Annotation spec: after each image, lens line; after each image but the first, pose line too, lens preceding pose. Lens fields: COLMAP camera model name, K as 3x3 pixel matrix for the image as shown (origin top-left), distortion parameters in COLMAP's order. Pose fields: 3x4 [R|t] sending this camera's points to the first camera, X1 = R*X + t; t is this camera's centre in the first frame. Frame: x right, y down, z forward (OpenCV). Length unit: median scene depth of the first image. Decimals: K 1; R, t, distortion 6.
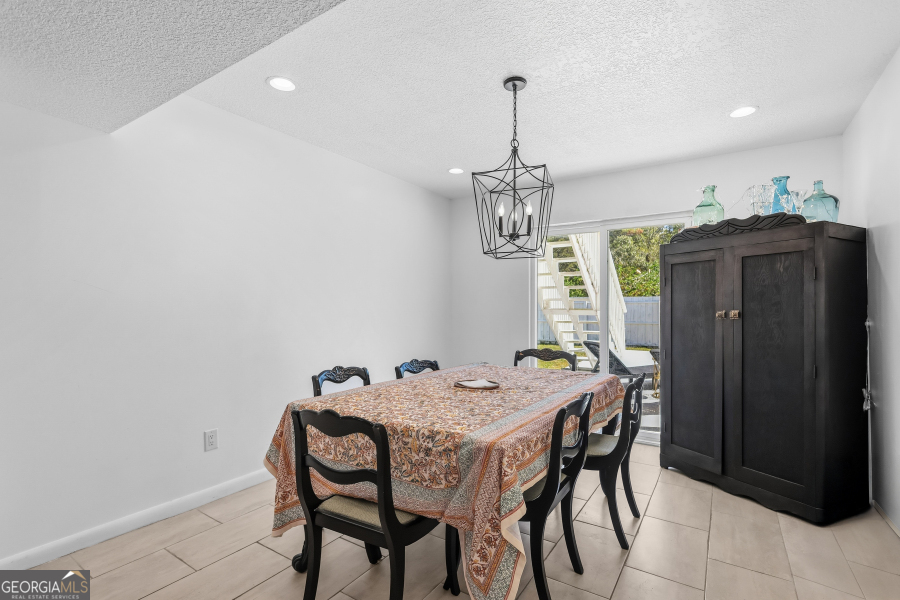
lens RADIAL K [[420.6, 0, 450.8], [0, 420.6, 300.4], [0, 0, 1]] dist [-0.003852, -0.001141]
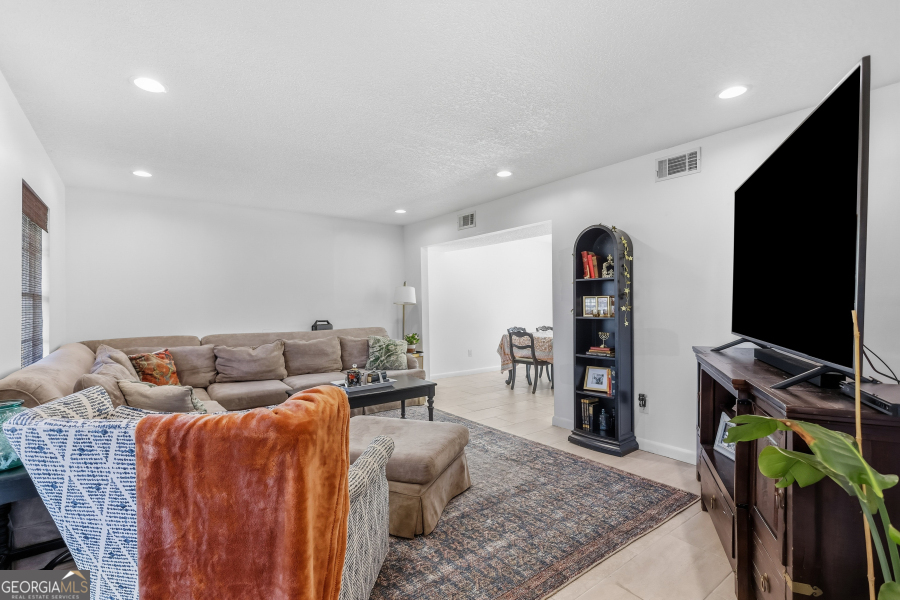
lens RADIAL K [[420.6, 0, 451.4], [0, 420.6, 303.2], [0, 0, 1]] dist [-0.003852, -0.001141]
pose [[0.943206, -0.021680, -0.331501, 0.402544], [0.017932, 0.999736, -0.014360, 0.053860], [0.331725, 0.007600, 0.943346, -2.750654]]
